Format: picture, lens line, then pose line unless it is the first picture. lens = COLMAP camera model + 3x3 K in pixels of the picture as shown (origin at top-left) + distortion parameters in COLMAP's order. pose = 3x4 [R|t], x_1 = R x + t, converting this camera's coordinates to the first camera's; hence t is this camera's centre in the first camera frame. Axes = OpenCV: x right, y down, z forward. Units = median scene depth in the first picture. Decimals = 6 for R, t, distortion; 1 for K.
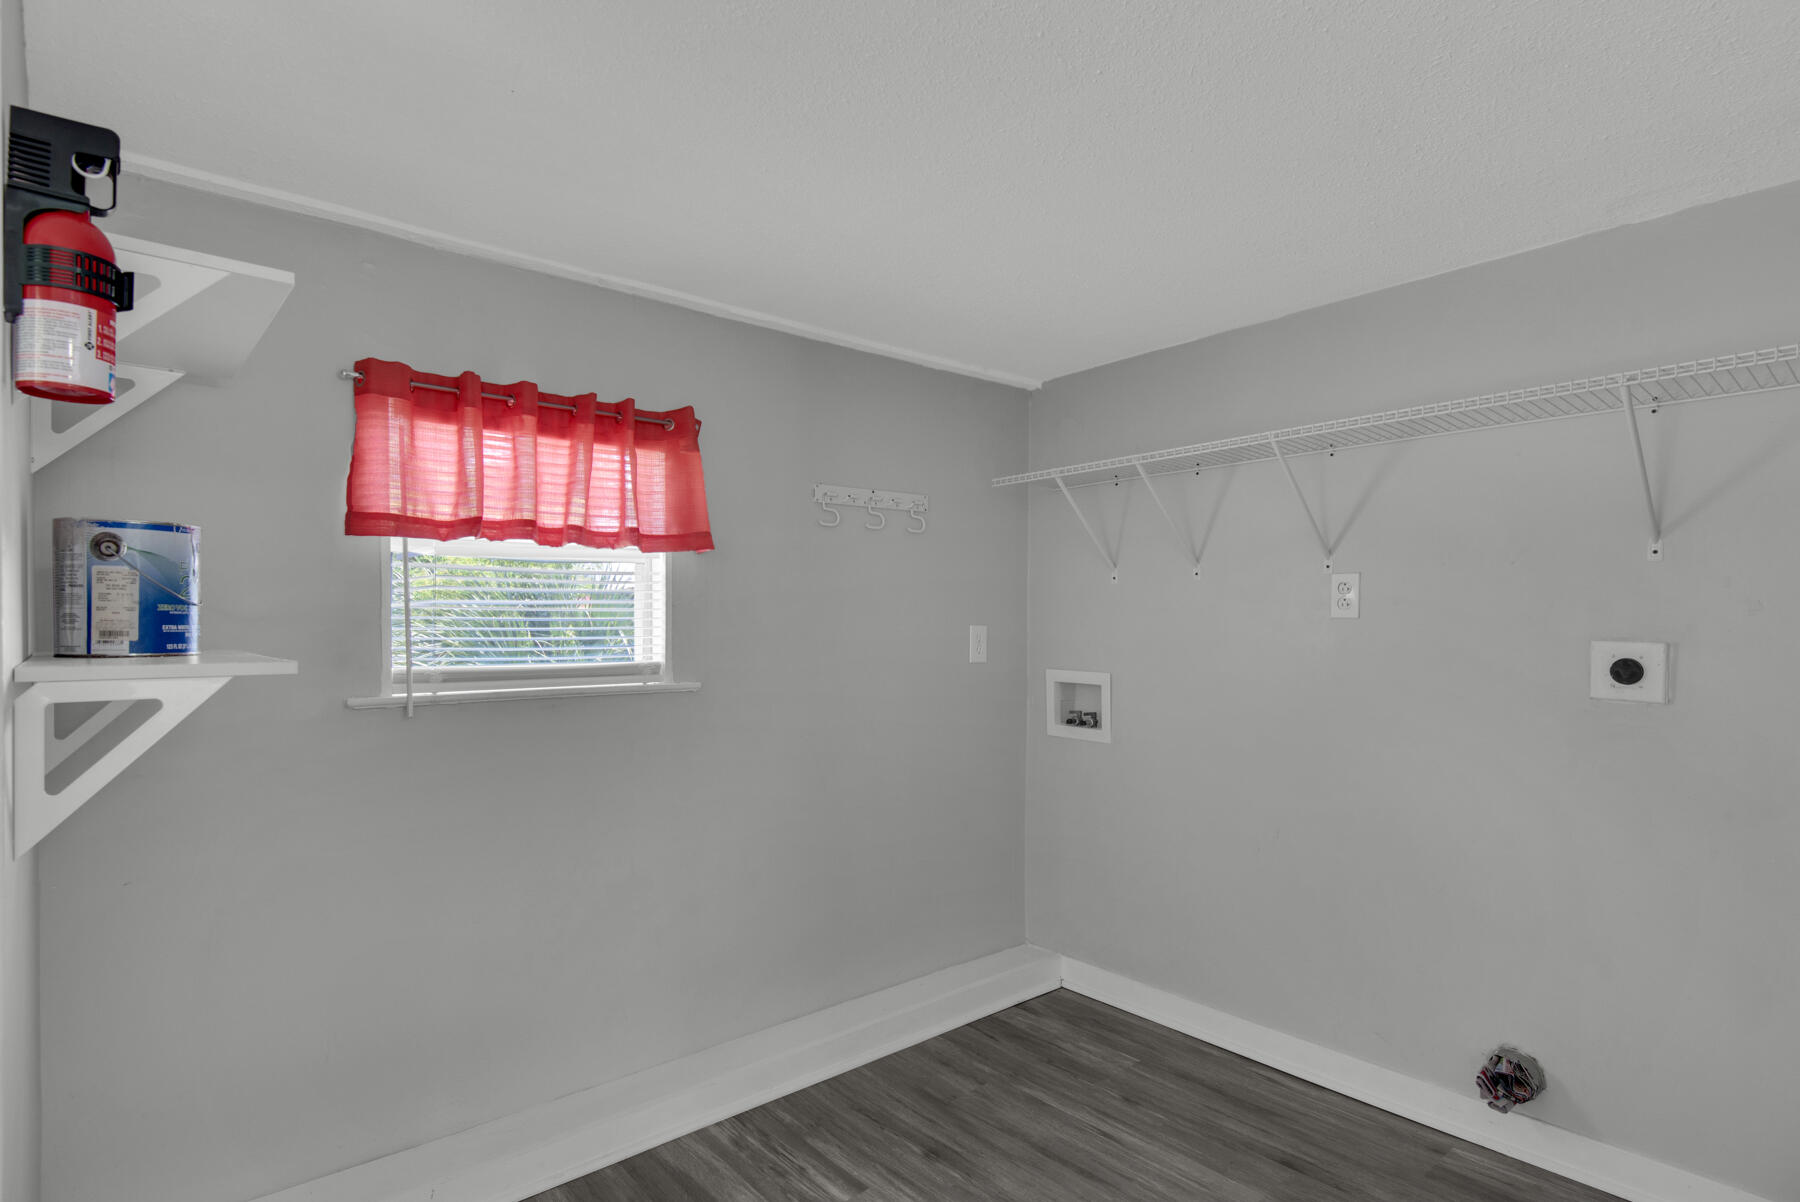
lens RADIAL K [[918.0, 0, 899.1], [0, 918.0, 623.6], [0, 0, 1]] dist [0.000588, 0.000044]
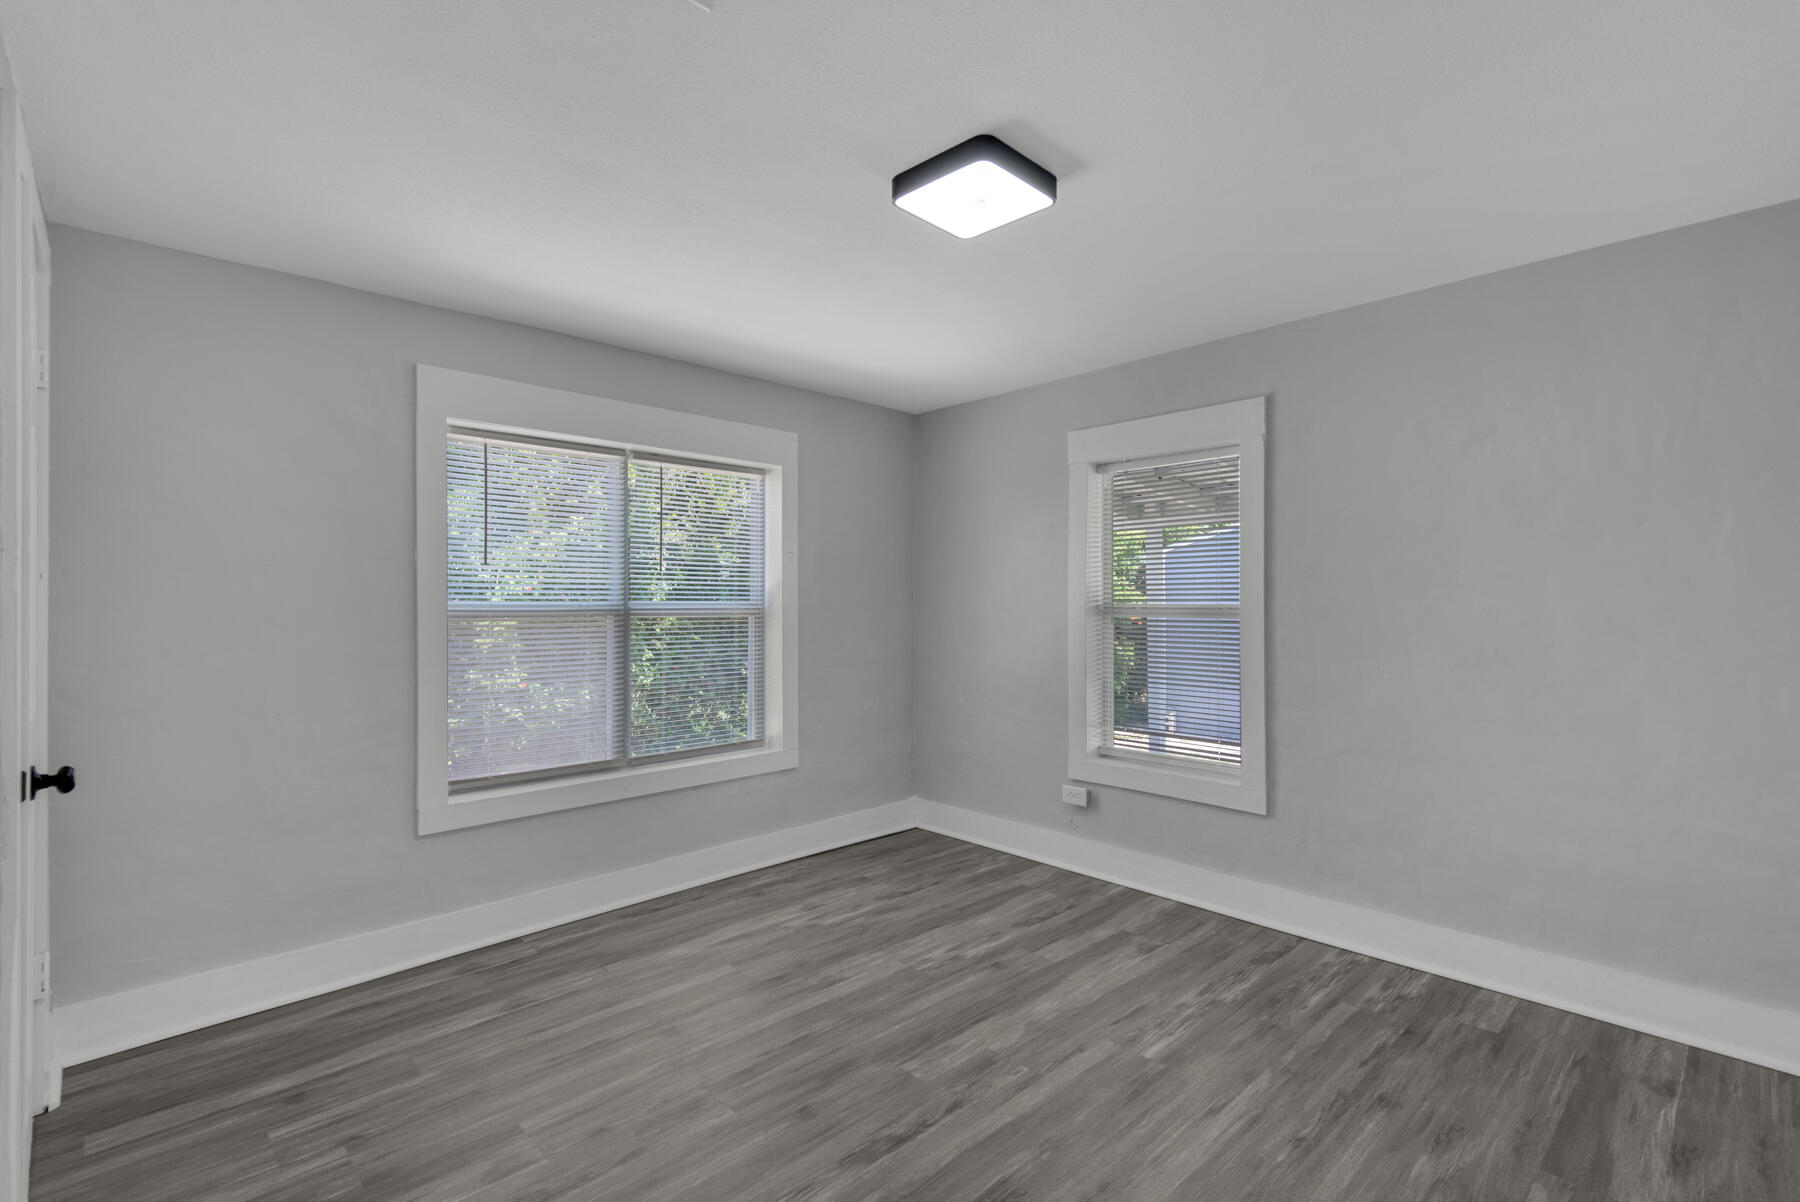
lens RADIAL K [[821.6, 0, 911.2], [0, 821.6, 603.2], [0, 0, 1]] dist [0.030935, -0.016636]
pose [[0.061042, -0.012350, -0.998059, 1.066770], [0.003648, 0.999920, -0.012150, 0.026342], [0.998129, -0.002899, 0.061082, 0.617593]]
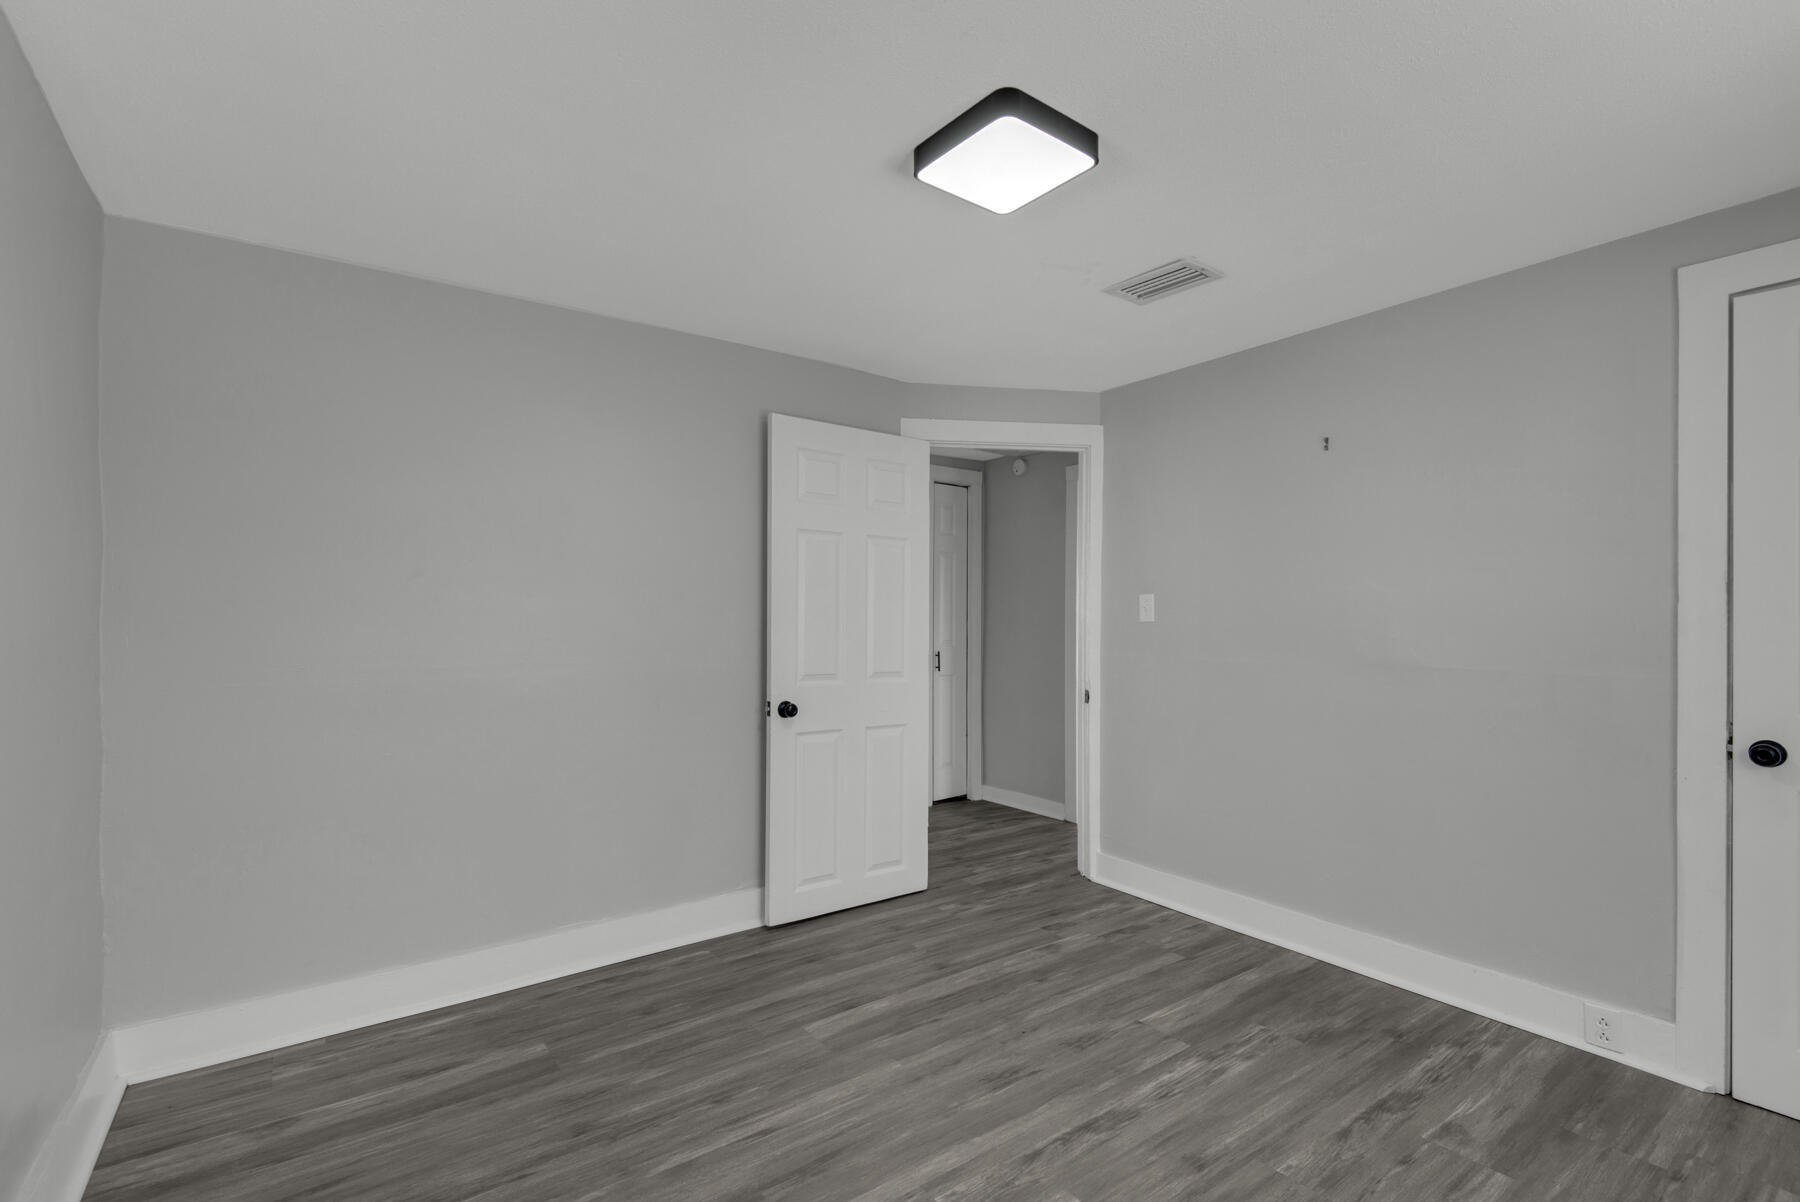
lens RADIAL K [[821.6, 0, 911.2], [0, 821.6, 603.2], [0, 0, 1]] dist [0.030935, -0.016636]
pose [[0.074607, 0.014500, 0.997108, -0.624778], [-0.001098, 0.999895, -0.014459, 0.017950], [-0.997212, -0.000016, 0.074615, 0.771504]]
